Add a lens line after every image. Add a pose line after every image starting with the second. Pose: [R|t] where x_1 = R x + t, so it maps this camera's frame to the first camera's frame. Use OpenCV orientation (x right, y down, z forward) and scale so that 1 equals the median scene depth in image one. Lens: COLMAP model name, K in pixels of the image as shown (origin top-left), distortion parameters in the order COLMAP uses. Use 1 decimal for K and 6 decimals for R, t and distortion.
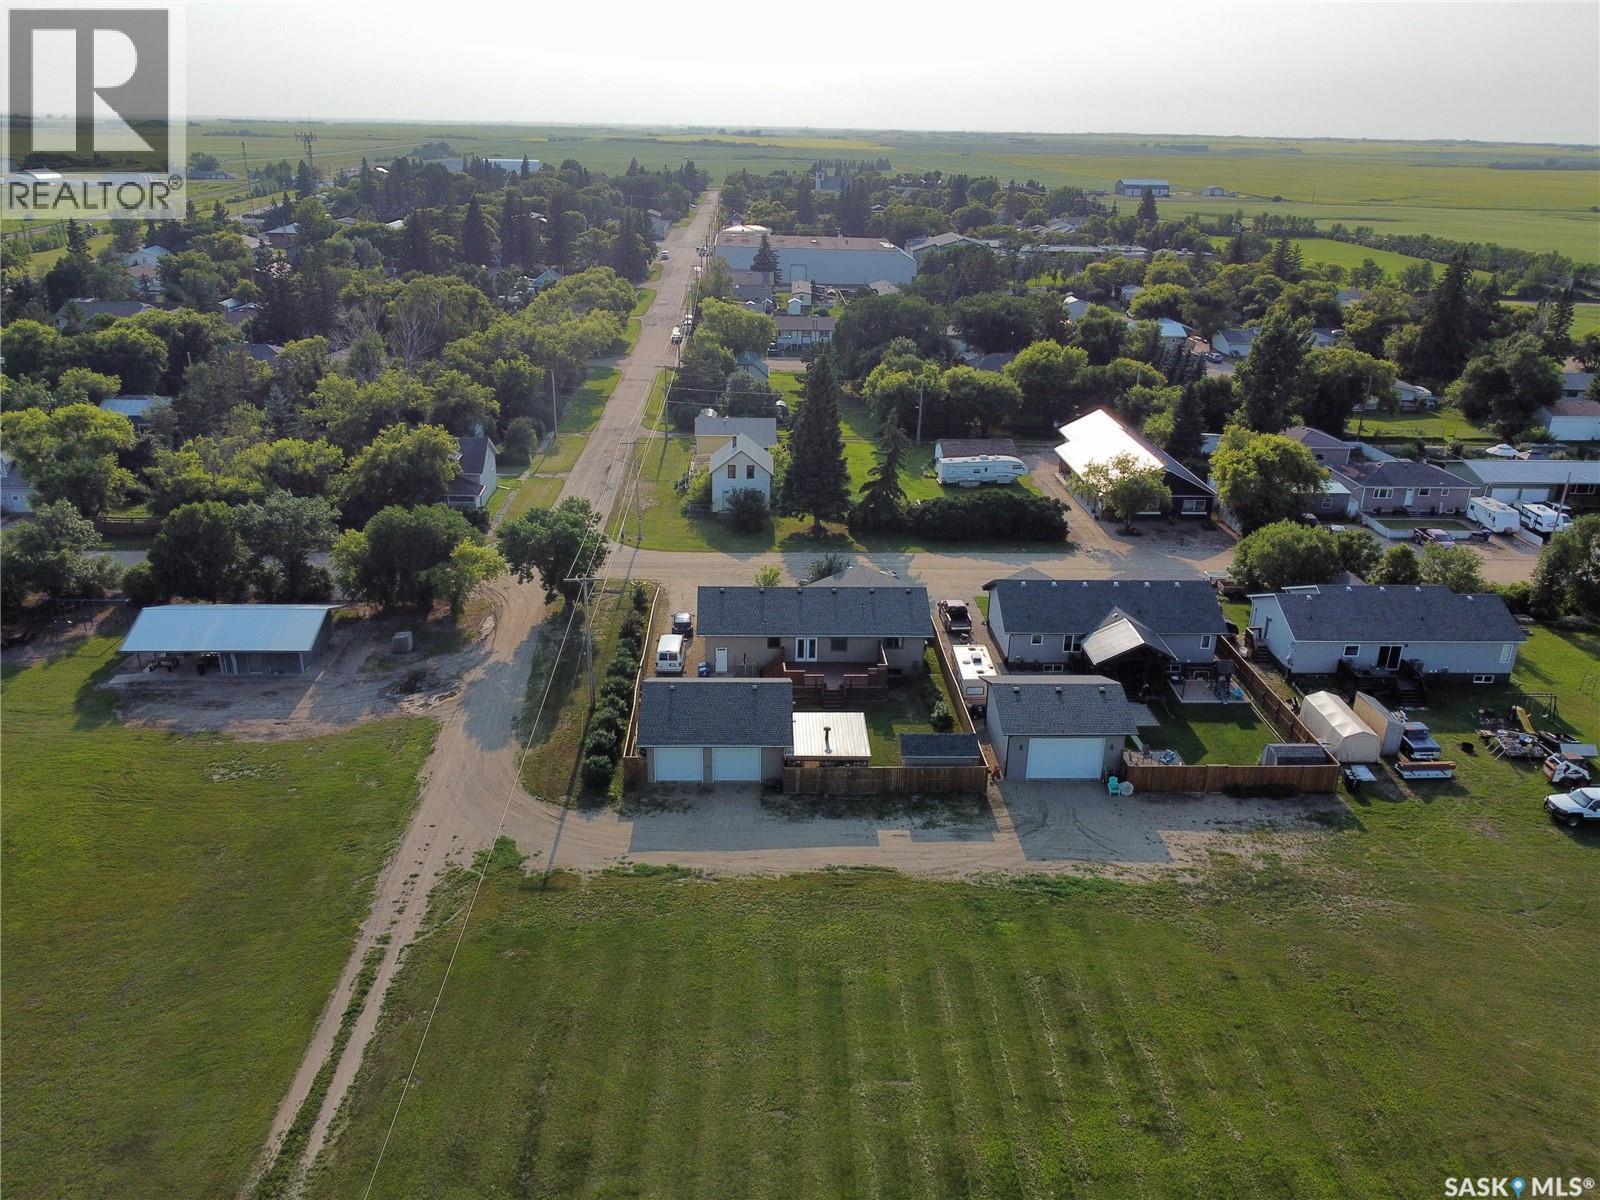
lens RADIAL K [[1207.2, 0, 799.9], [0, 1207.2, 601.3], [0, 0, 1]] dist [0.002476, 0.000835]
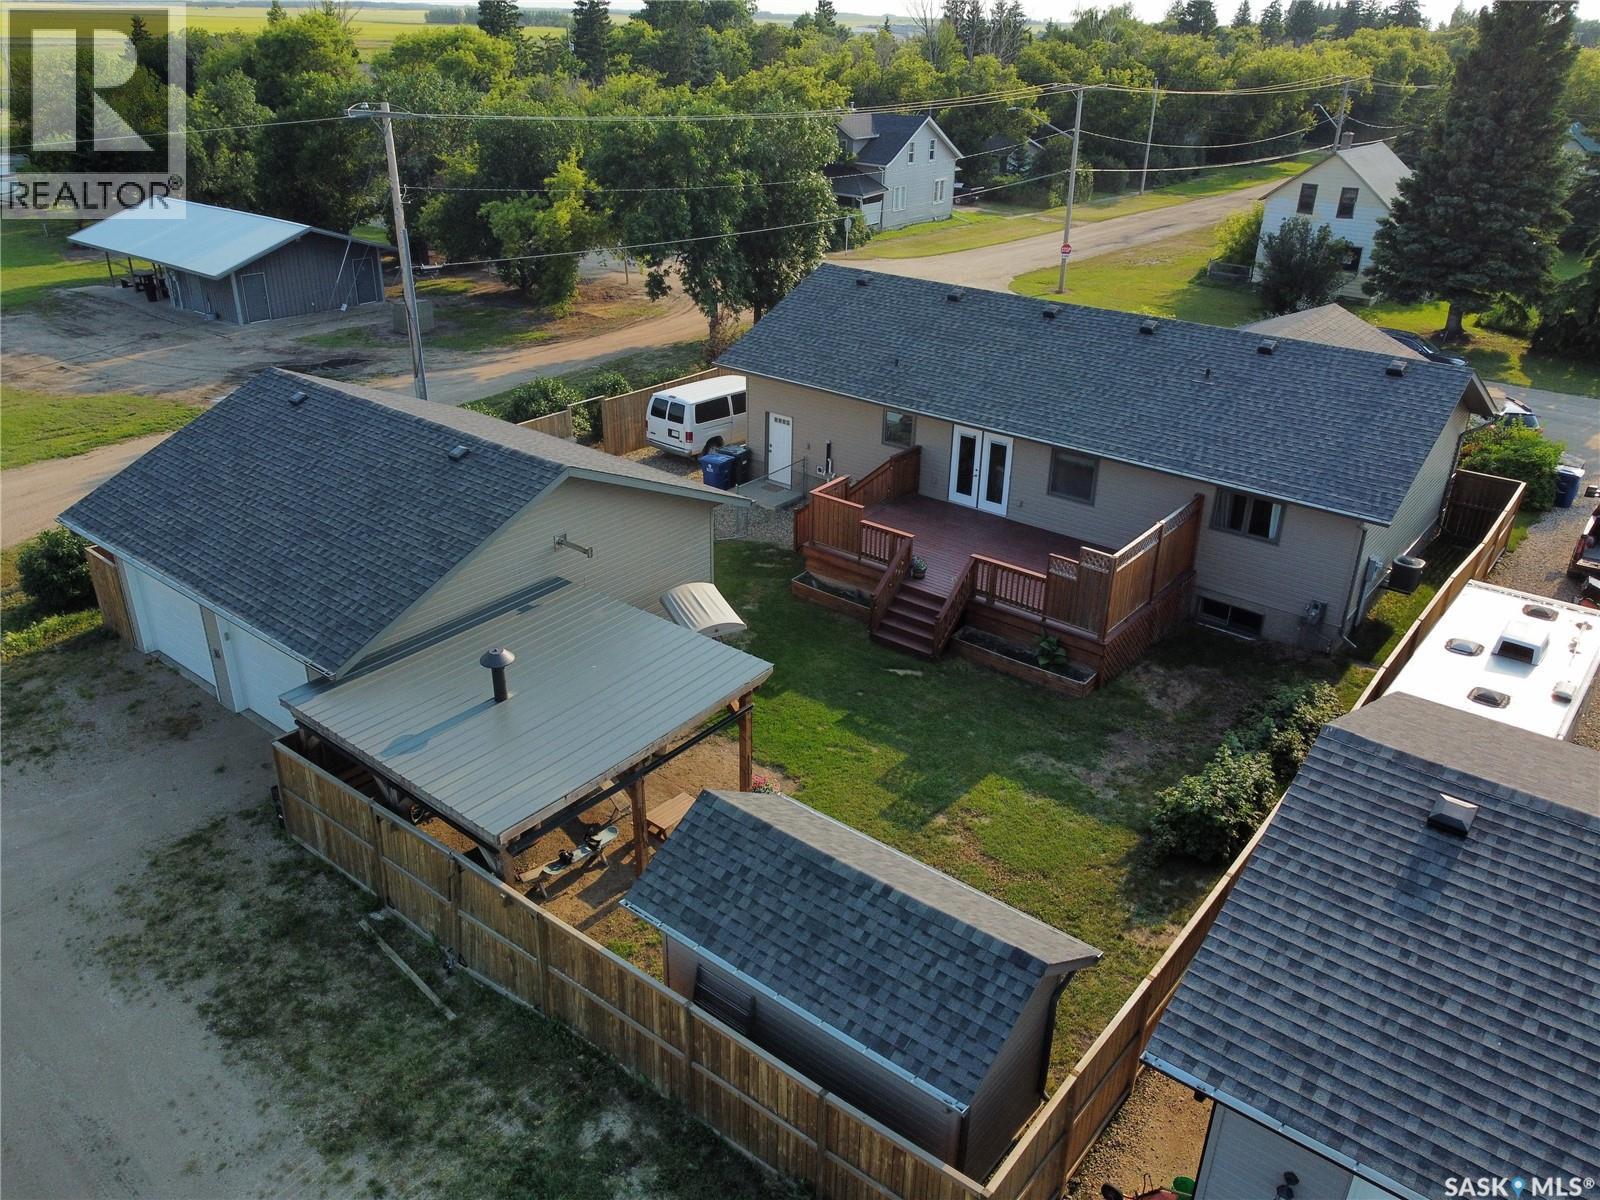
lens RADIAL K [[1207.2, 0, 798.9], [0, 1207.2, 599.2], [0, 0, 1]] dist [0.002476, 0.000835]
pose [[0.752160, 0.276717, -0.598067, 0.172741], [-0.243106, 0.960066, 0.138466, 0.039711], [0.612499, 0.041245, 0.789394, 0.711576]]
